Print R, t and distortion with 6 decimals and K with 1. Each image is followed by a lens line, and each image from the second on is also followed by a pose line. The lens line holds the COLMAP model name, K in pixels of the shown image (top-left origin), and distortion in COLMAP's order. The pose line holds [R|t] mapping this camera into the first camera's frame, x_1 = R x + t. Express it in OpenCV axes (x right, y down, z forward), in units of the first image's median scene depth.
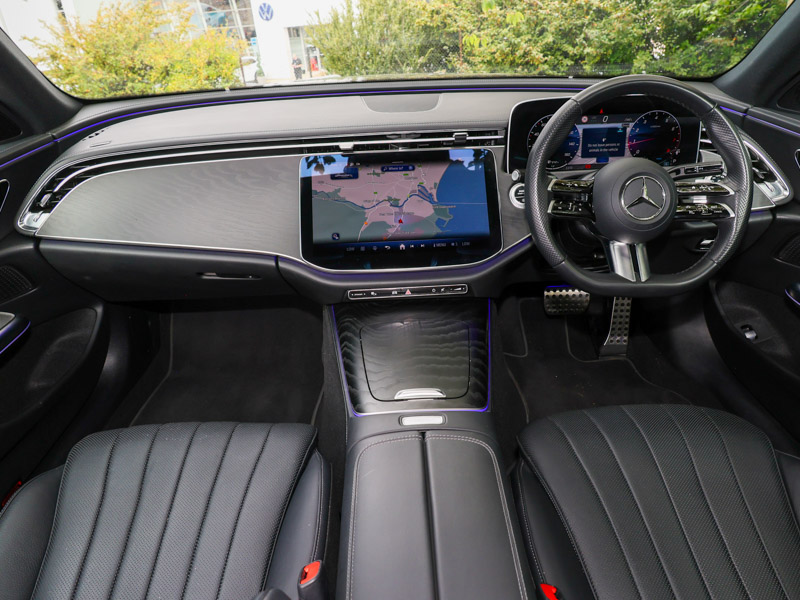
lens RADIAL K [[584.4, 0, 409.0], [0, 584.4, 289.0], [0, 0, 1]] dist [0.003207, -0.003627]
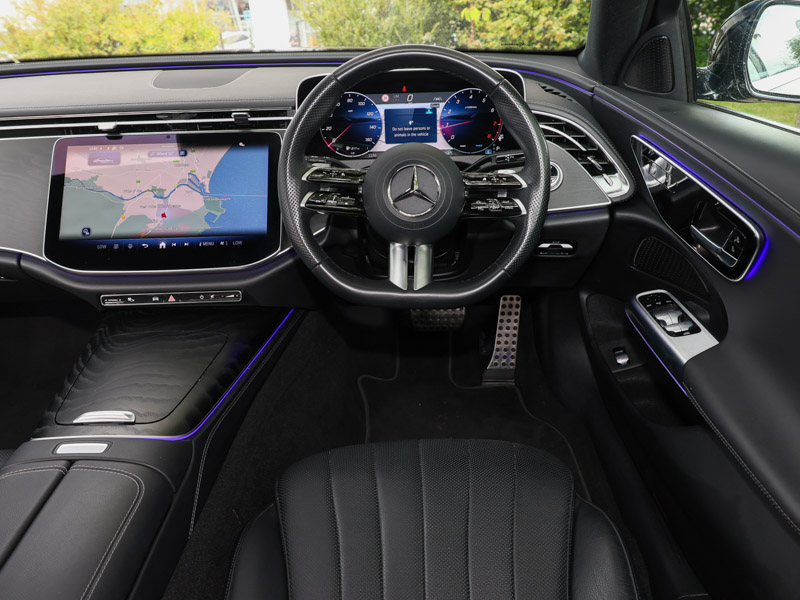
lens RADIAL K [[681.3, 0, 395.0], [0, 681.3, 287.8], [0, 0, 1]] dist [0.017600, 0.008279]
pose [[0.998980, 0.018082, -0.041365, 0.357076], [-0.018967, 0.999597, -0.021106, 0.004484], [0.040967, 0.021869, 0.998921, 0.020455]]
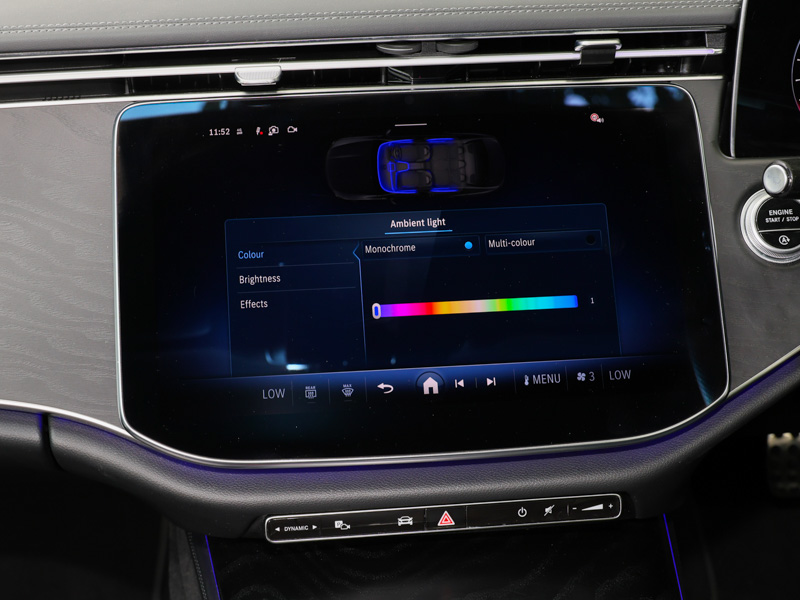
lens RADIAL K [[1296.1, 0, 393.7], [0, 1296.1, 293.4], [0, 0, 1]] dist [0.014534, 0.000000]
pose [[0.998592, -0.000151, 0.053042, -0.068709], [0.000663, 0.999953, -0.009642, -0.113273], [-0.053038, 0.009664, 0.998546, 0.260597]]
